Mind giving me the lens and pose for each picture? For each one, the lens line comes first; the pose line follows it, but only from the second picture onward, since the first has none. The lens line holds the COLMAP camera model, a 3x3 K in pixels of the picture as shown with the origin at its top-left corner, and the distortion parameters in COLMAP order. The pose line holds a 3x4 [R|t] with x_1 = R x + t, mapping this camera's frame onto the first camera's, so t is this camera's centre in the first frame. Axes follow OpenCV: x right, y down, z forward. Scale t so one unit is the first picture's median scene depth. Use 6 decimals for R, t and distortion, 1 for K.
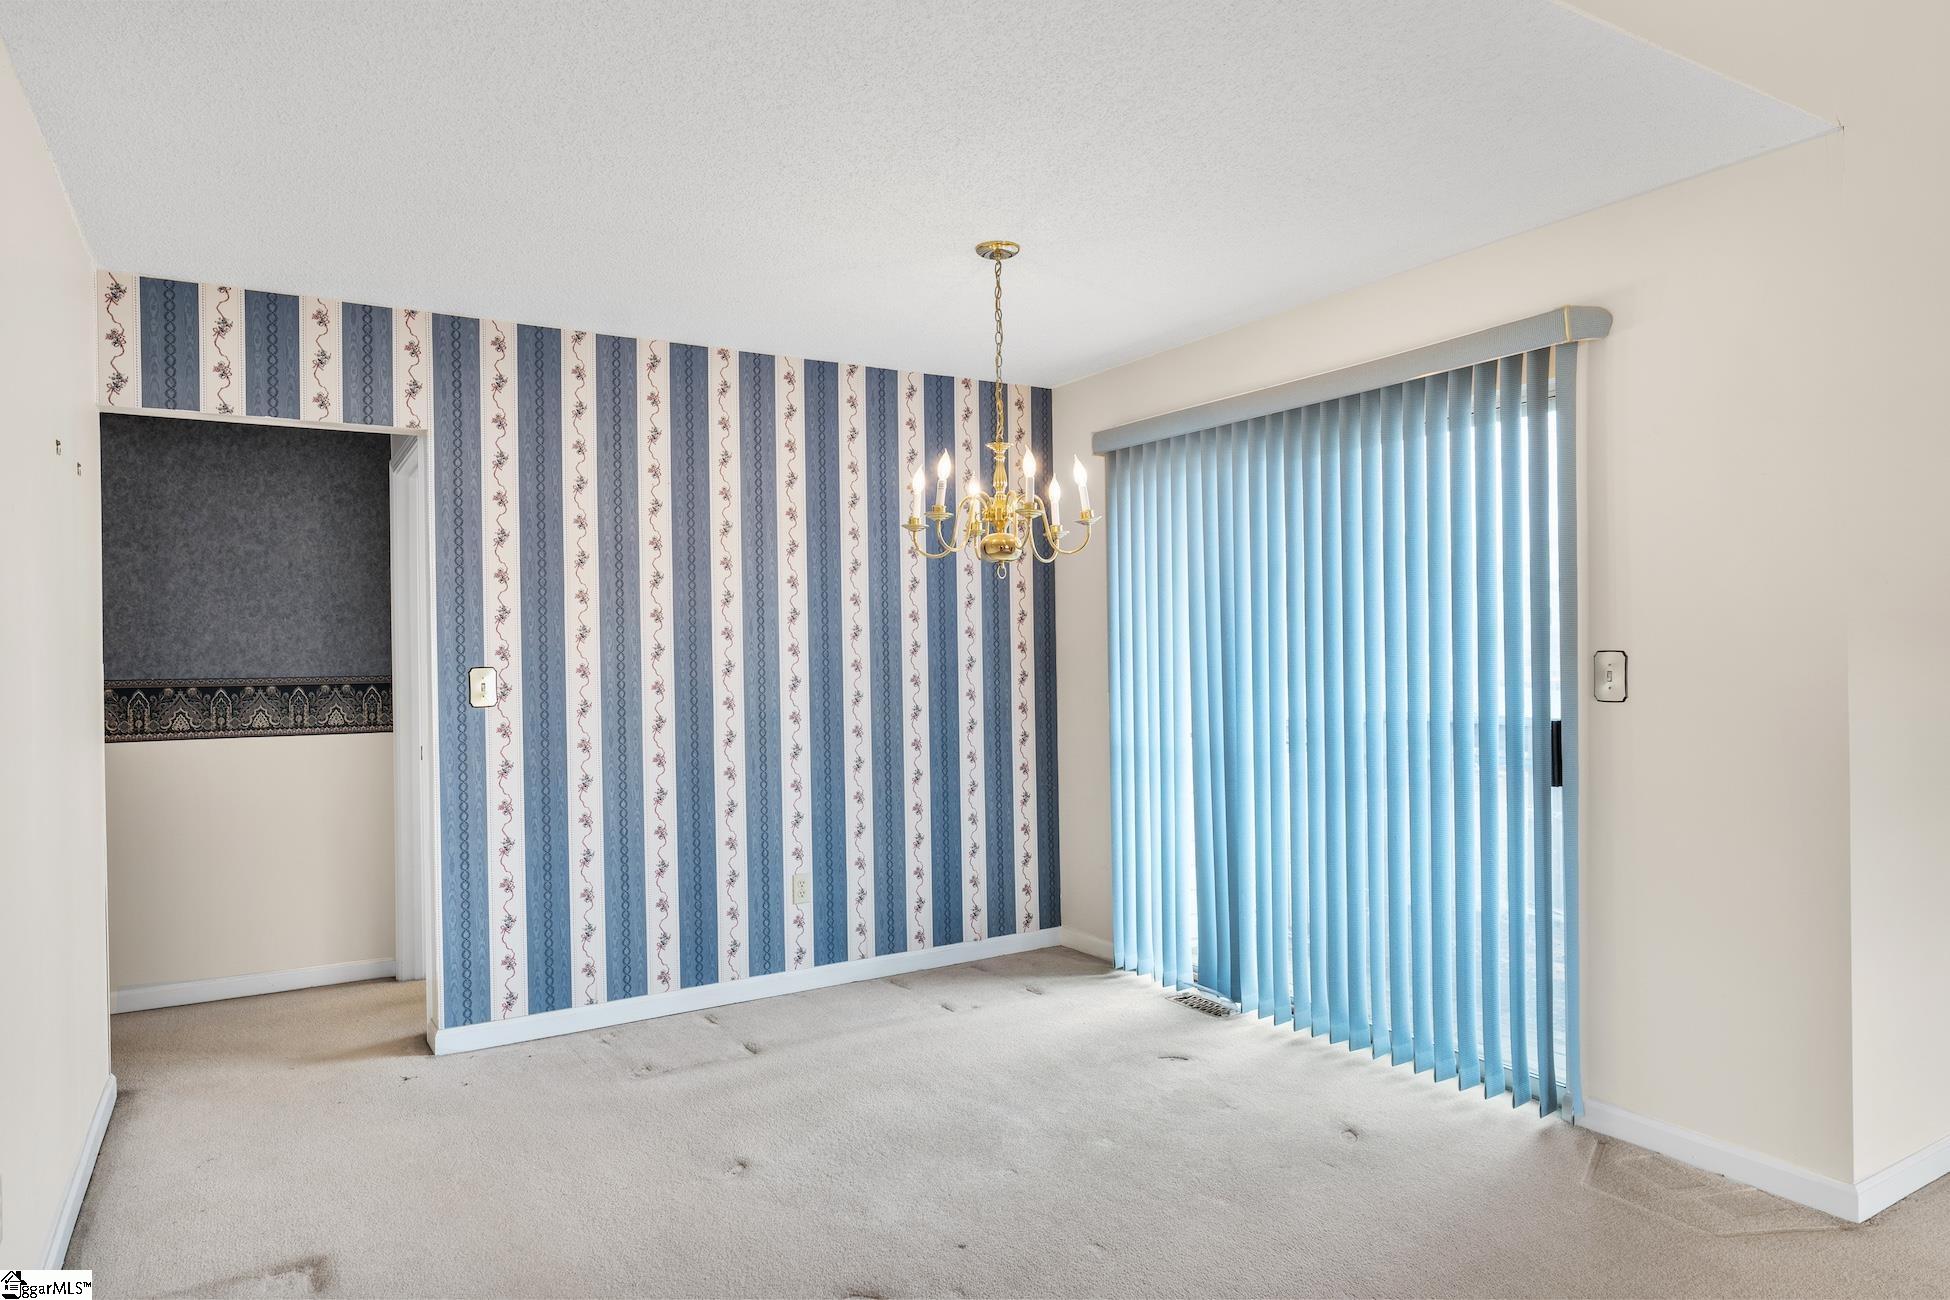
lens RADIAL K [[1190.3, 0, 972.4], [0, 1190.3, 653.4], [0, 0, 1]] dist [-0.001531, -0.002417]
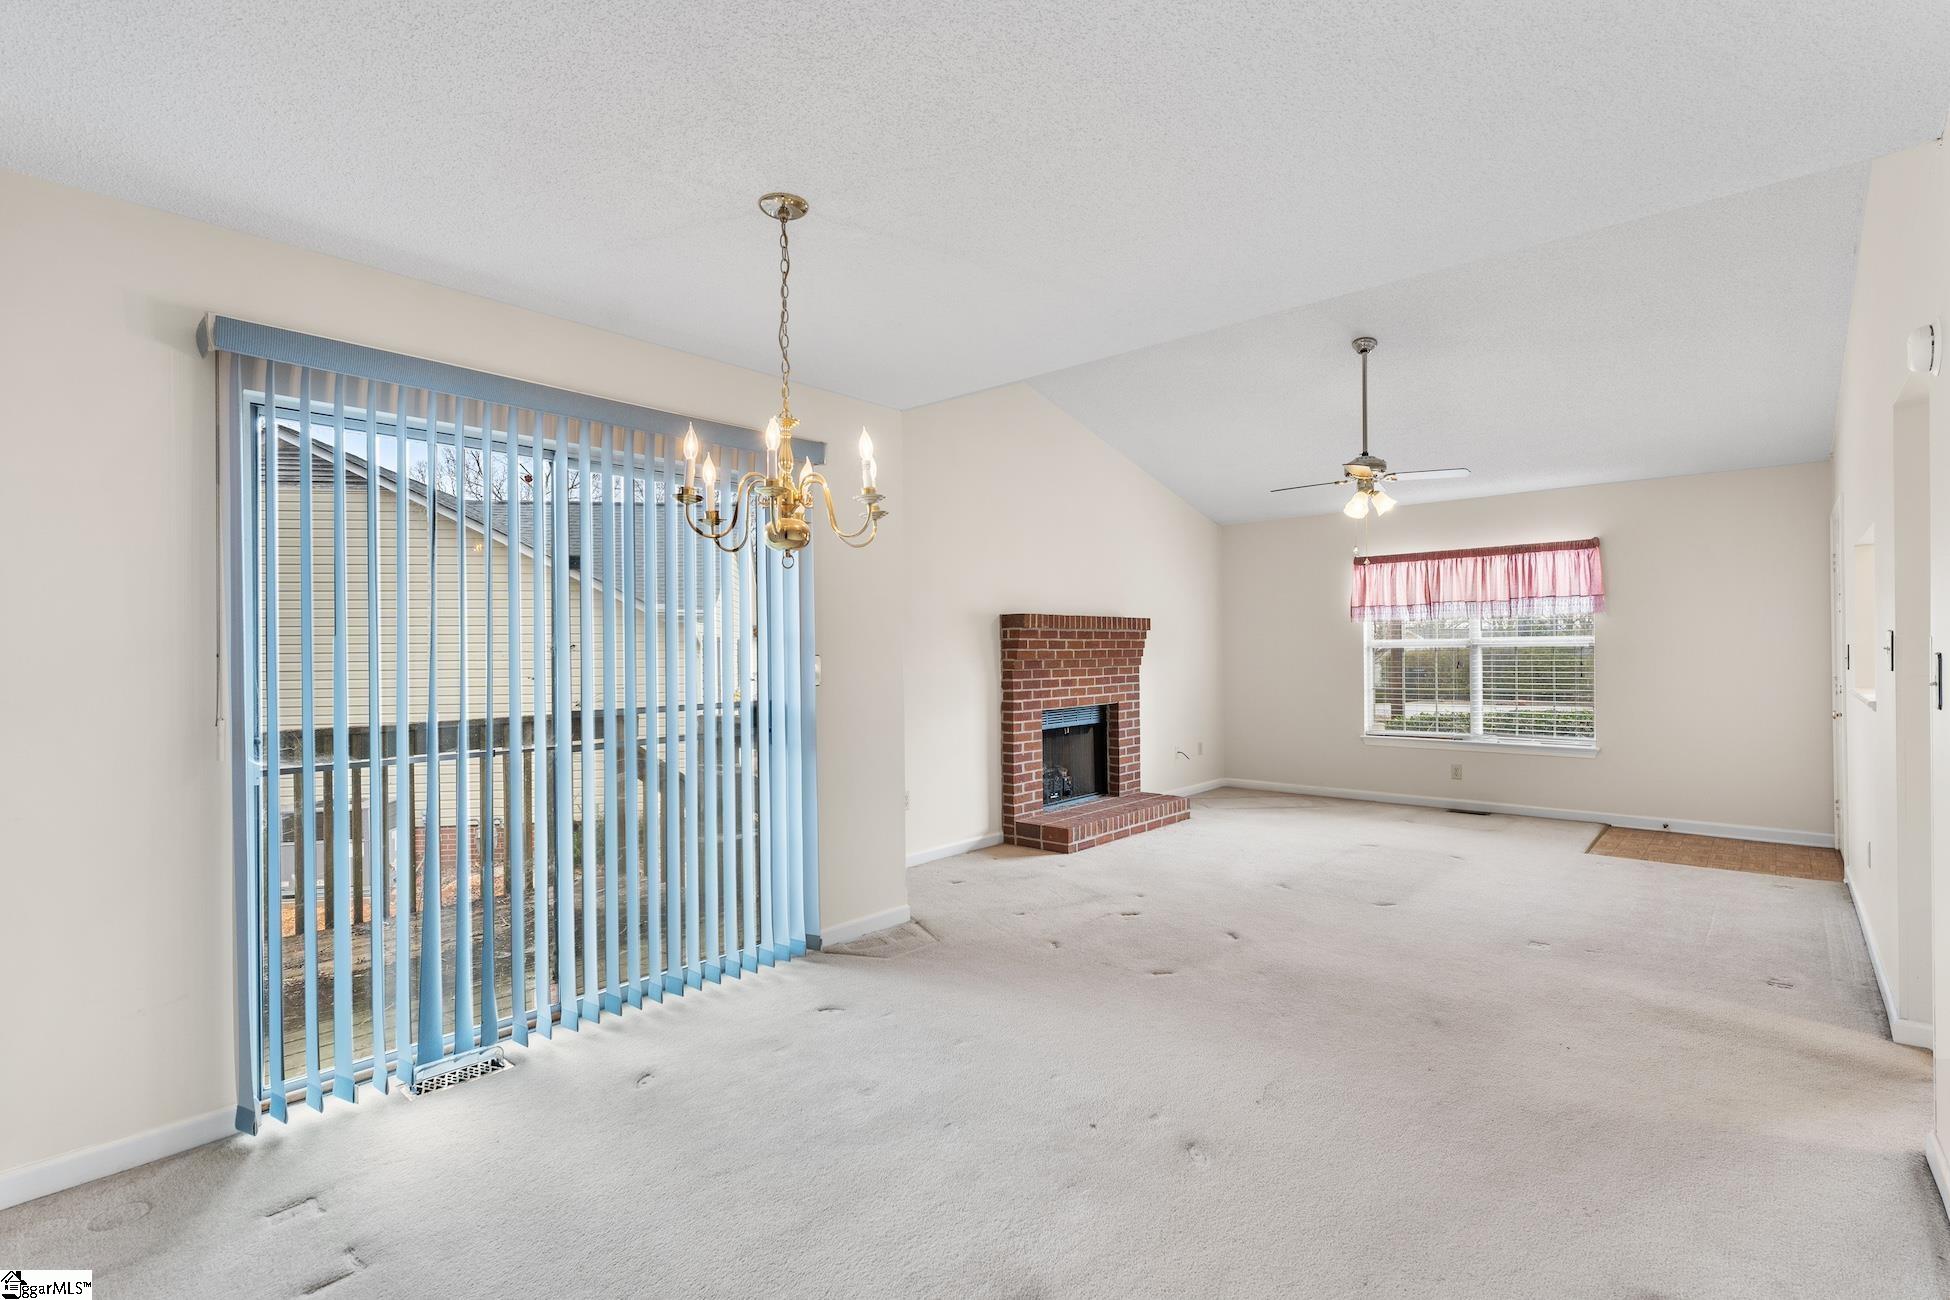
lens RADIAL K [[905.2, 0, 975.0], [0, 905.2, 650.0], [0, 0, 1]] dist [-0.001962, -0.000225]
pose [[-0.294280, 0.018046, 0.955549, -0.552160], [0.015998, 0.999775, -0.013954, 0.009490], [-0.955585, 0.011181, -0.294502, 0.872166]]
